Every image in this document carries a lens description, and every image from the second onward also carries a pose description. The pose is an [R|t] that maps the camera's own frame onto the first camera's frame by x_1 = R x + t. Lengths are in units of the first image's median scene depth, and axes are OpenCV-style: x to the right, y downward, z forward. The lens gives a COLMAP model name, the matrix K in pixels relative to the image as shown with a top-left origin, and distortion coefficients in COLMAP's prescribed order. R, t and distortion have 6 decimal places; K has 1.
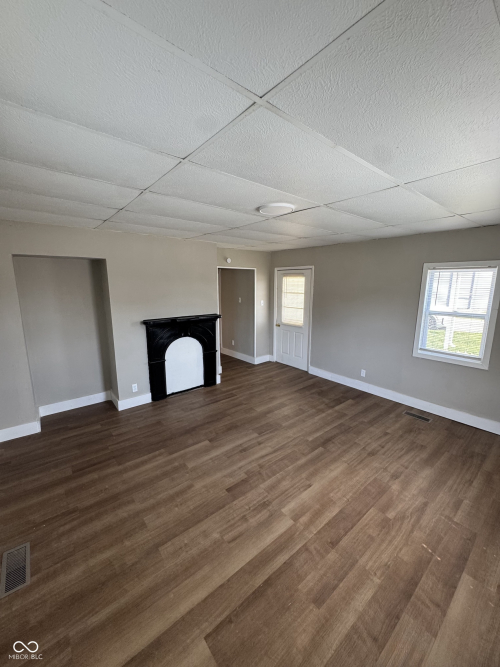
lens RADIAL K [[265.9, 0, 250.5], [0, 265.9, 334.6], [0, 0, 1]] dist [-0.003958, -0.000536]
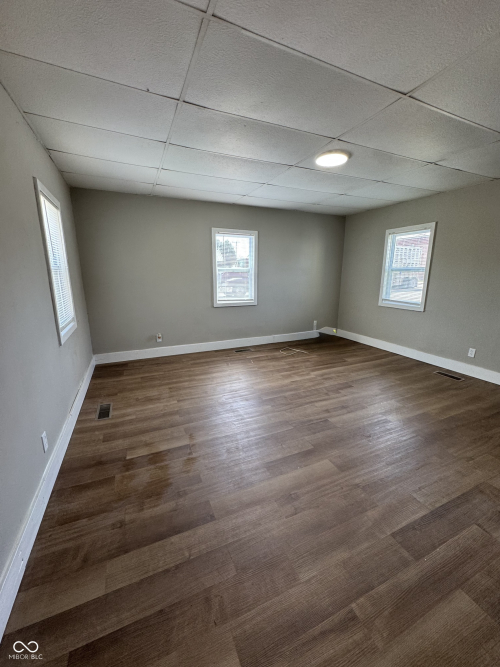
lens RADIAL K [[265.9, 0, 250.0], [0, 265.9, 332.5], [0, 0, 1]] dist [-0.003958, -0.000536]
pose [[-0.964870, -0.061539, 0.255420, 0.071459], [0.046943, 0.916156, 0.398063, -0.197165], [-0.258501, 0.396069, -0.881083, 1.723161]]
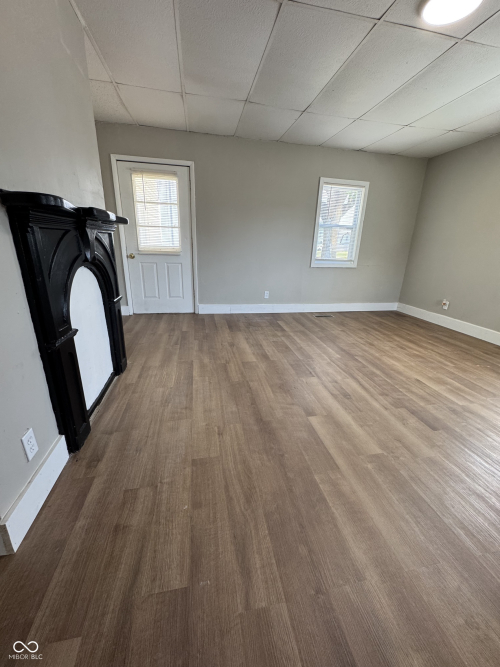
lens RADIAL K [[265.9, 0, 251.9], [0, 265.9, 333.5], [0, 0, 1]] dist [-0.003958, -0.000536]
pose [[0.469477, -0.269591, 0.840781, -0.663009], [0.137349, 0.962953, 0.232071, 0.068592], [-0.872197, 0.006528, 0.489112, 0.821196]]
